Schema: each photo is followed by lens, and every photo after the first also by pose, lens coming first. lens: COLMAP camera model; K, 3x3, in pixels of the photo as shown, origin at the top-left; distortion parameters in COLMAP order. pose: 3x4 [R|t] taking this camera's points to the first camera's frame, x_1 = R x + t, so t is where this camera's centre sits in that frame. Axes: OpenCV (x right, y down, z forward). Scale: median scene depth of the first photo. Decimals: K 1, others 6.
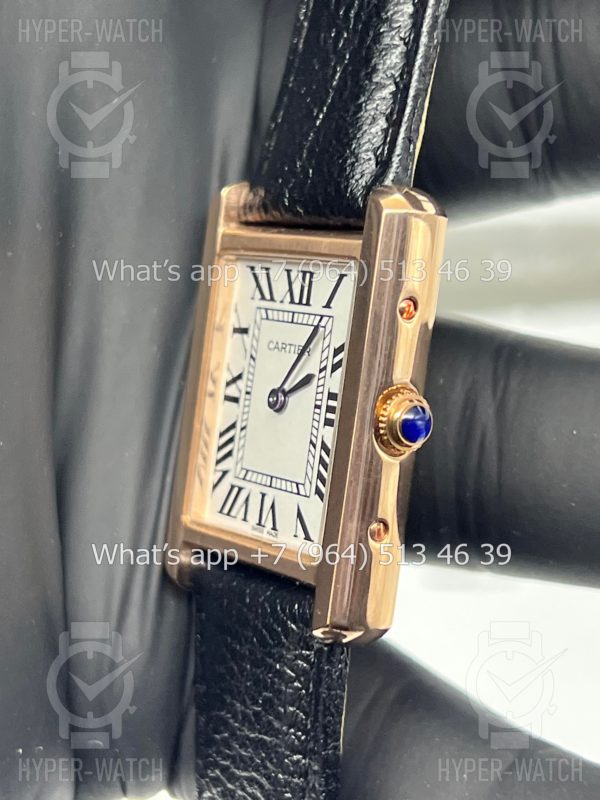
lens RADIAL K [[1786.2, 0, 300.2], [0, 1786.2, 333.8], [0, 0, 1]] dist [0.284412, -2.713288]
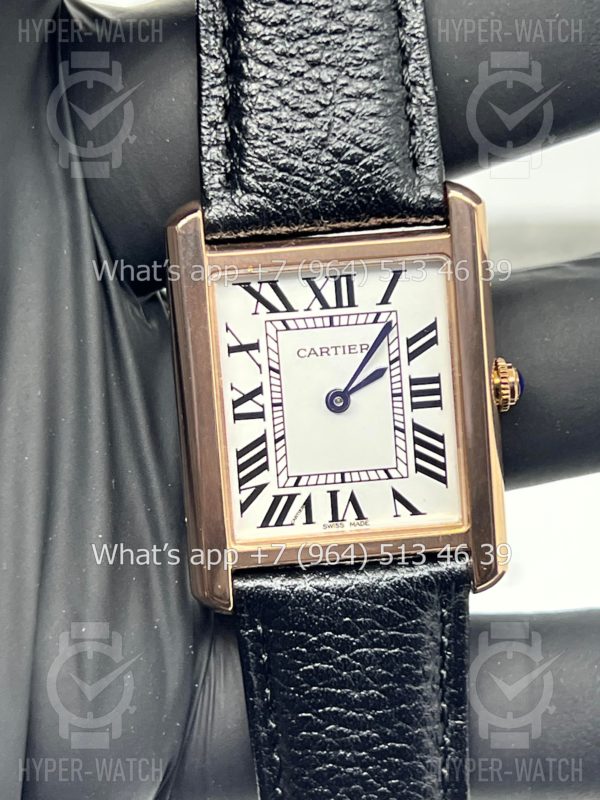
lens RADIAL K [[1786.2, 0, 300.2], [0, 1786.2, 333.8], [0, 0, 1]] dist [0.284412, -2.713288]
pose [[0.518549, -0.253554, 0.816589, -0.861930], [0.150220, 0.967182, 0.204921, -0.217285], [-0.841749, 0.016406, 0.539620, 0.448594]]
